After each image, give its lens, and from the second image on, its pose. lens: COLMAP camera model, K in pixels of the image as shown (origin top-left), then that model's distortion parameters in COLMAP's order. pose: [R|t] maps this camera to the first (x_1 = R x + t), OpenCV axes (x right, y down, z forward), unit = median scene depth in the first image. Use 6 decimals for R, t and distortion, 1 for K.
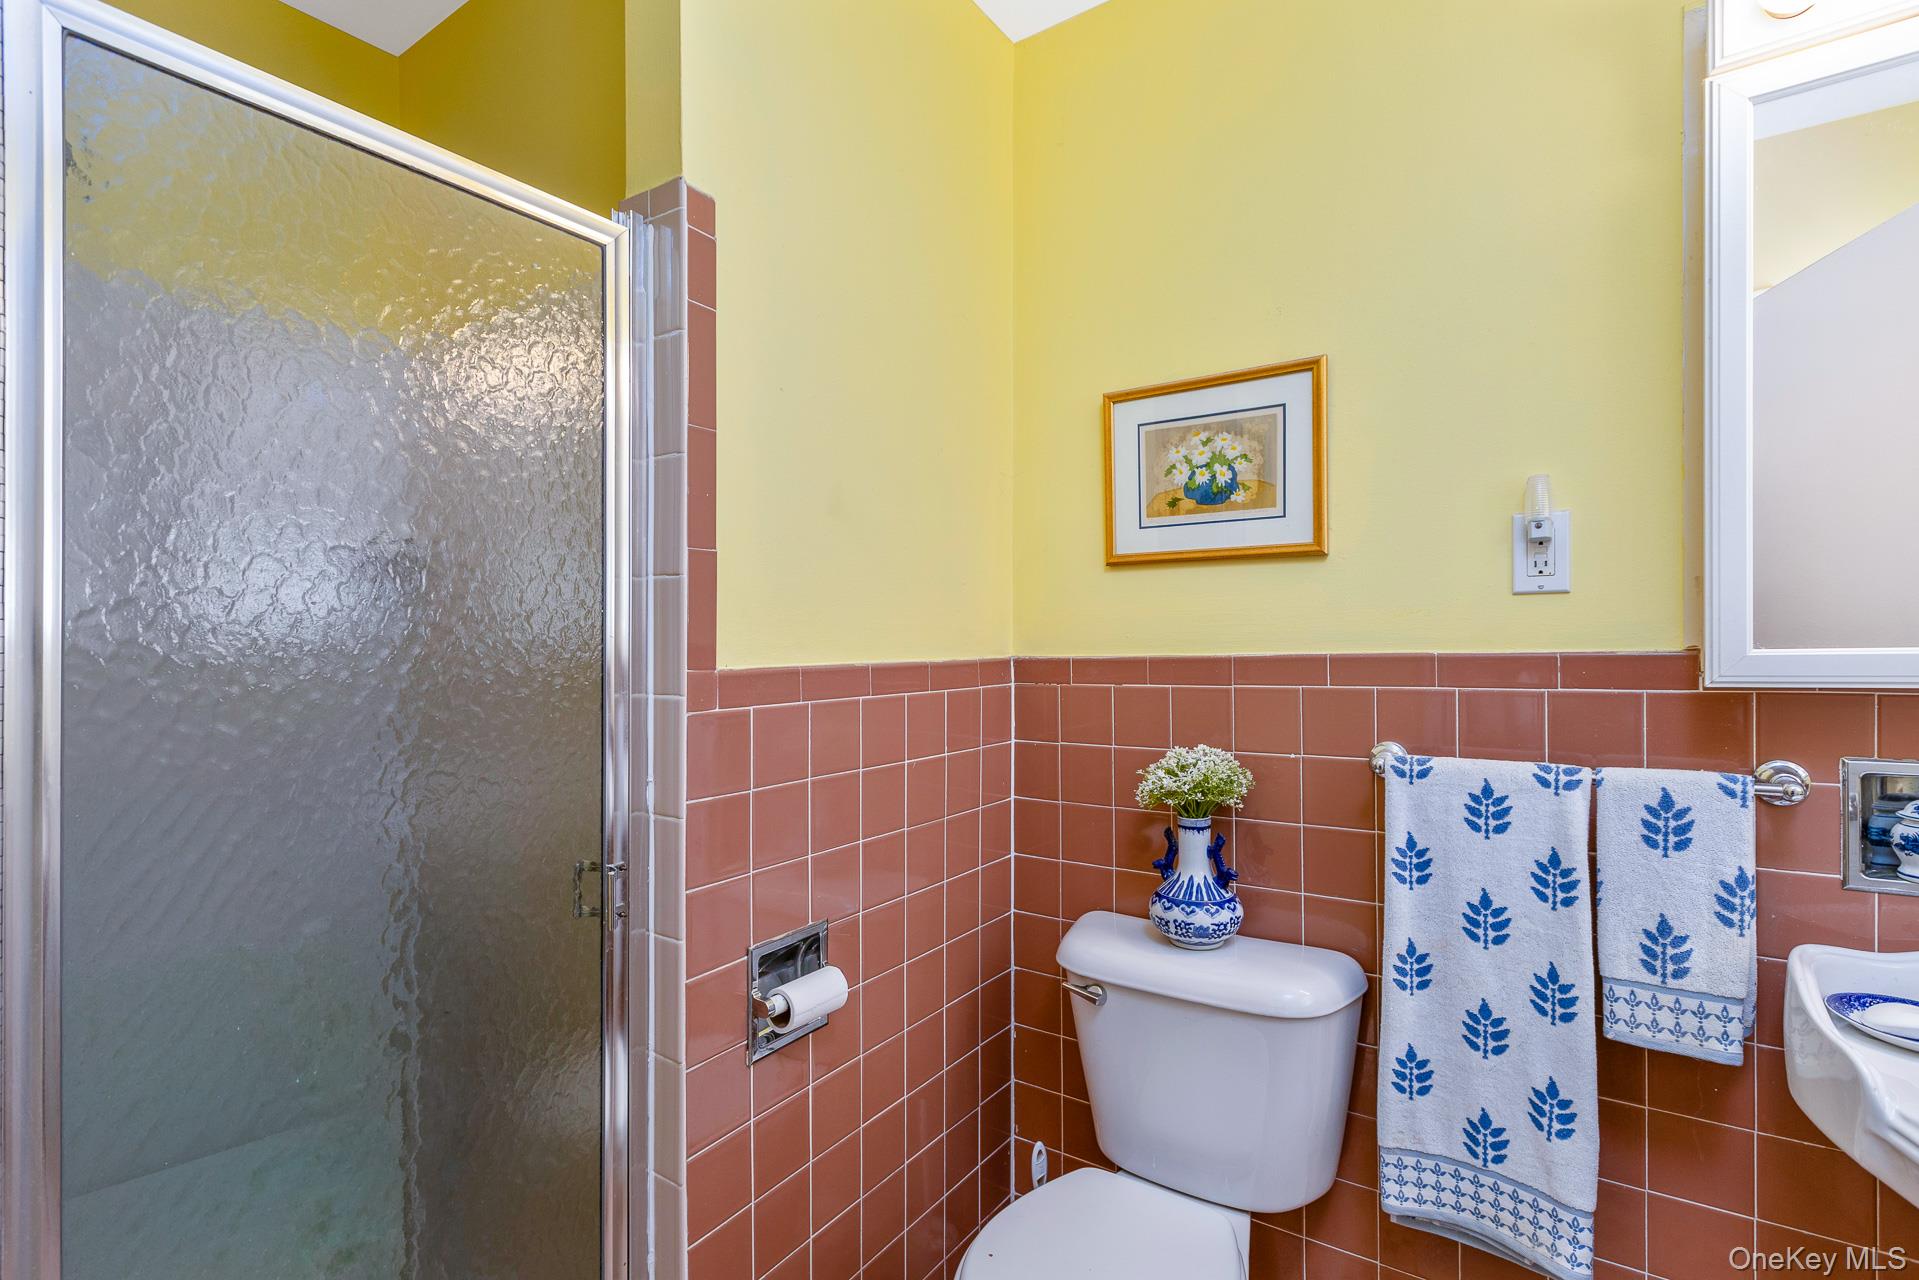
lens RADIAL K [[909.7, 0, 959.0], [0, 909.7, 645.4], [0, 0, 1]] dist [-0.003312, -0.000536]
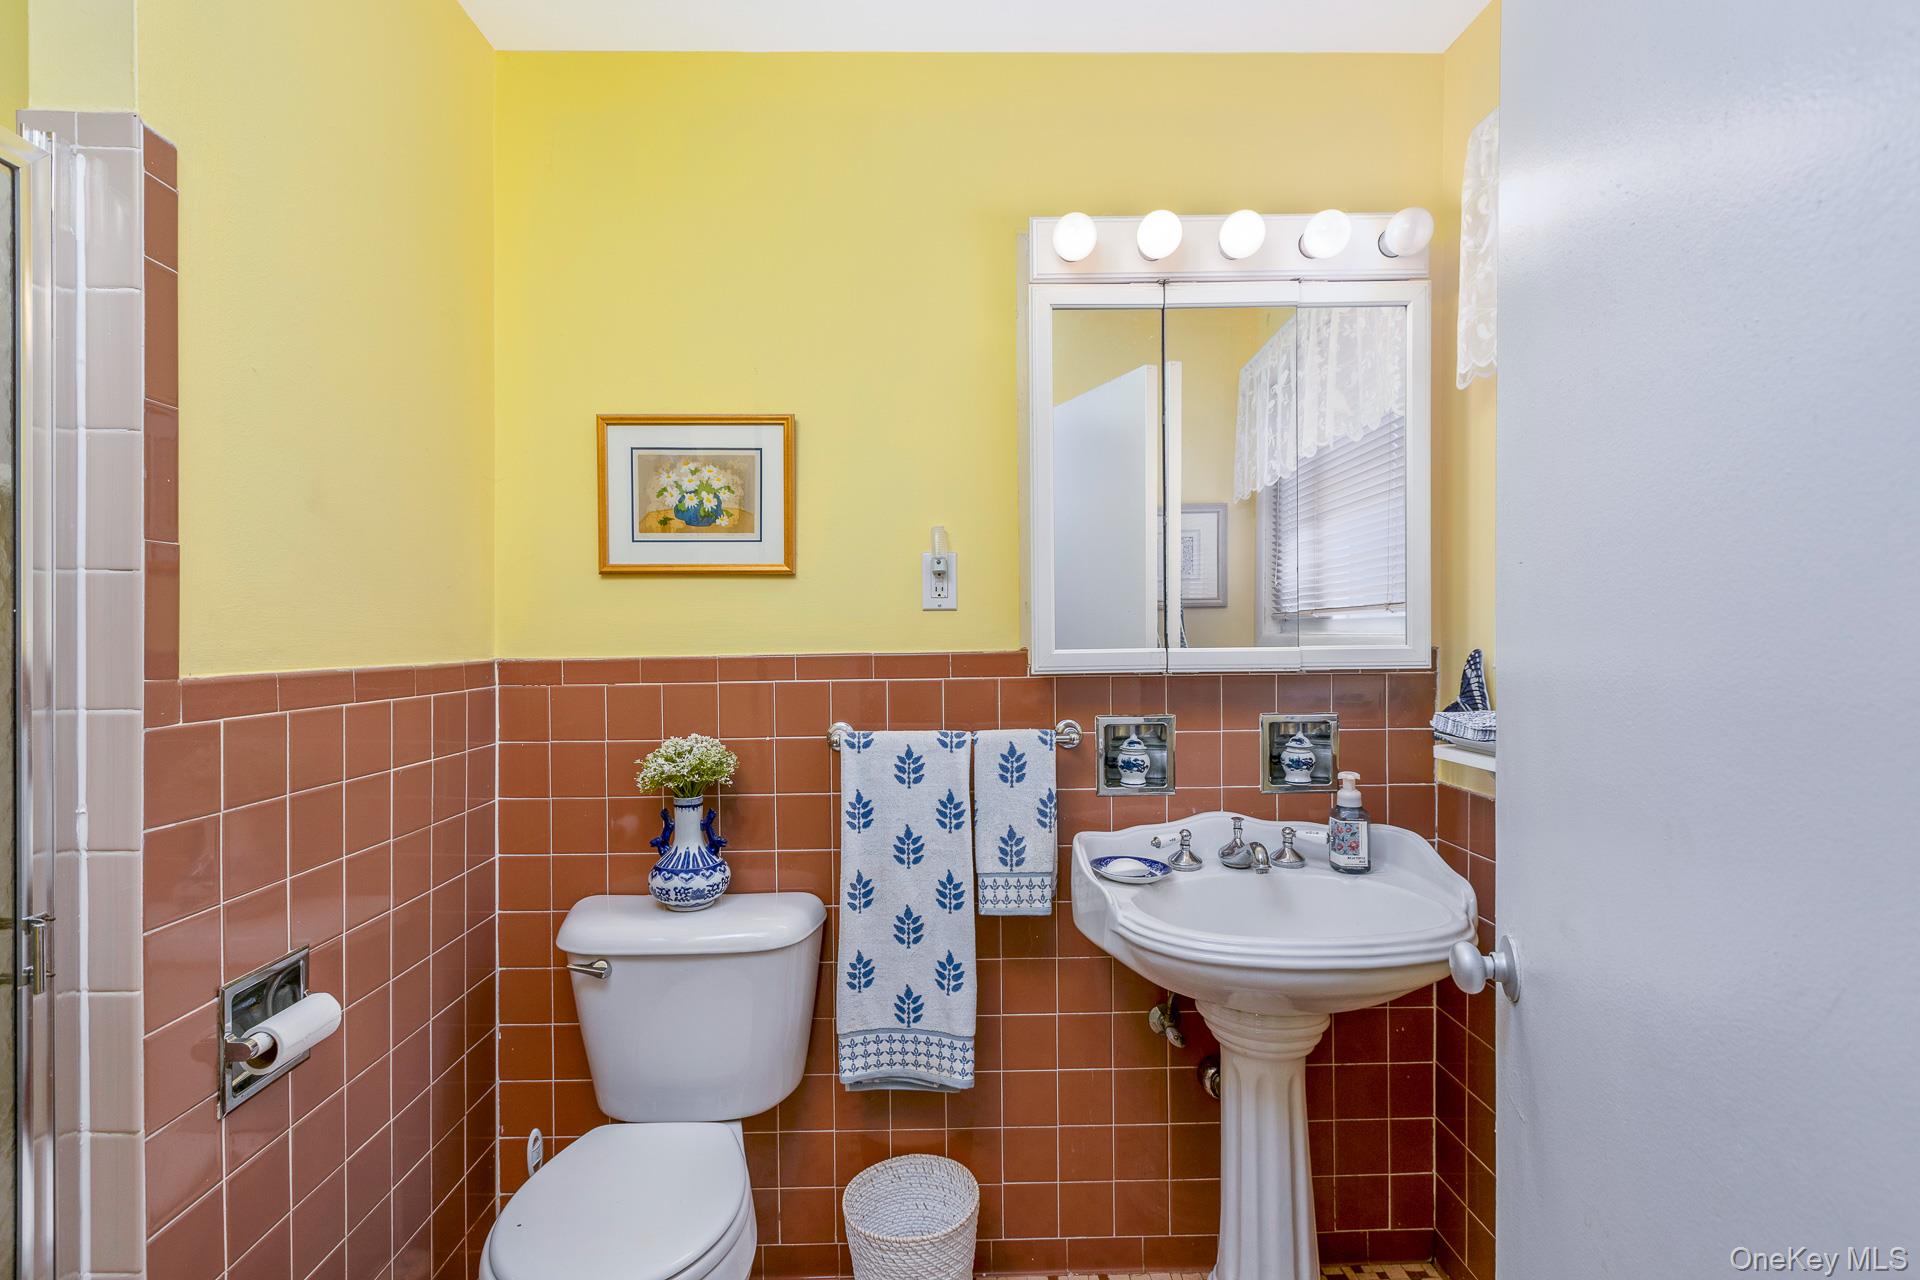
lens RADIAL K [[910.2, 0, 956.7], [0, 910.2, 641.5], [0, 0, 1]] dist [-0.003312, -0.000536]
pose [[0.806892, -0.000520, 0.590699, -0.166906], [0.002352, 0.999995, -0.002333, -0.005654], [-0.590695, 0.003272, 0.806889, -0.148745]]
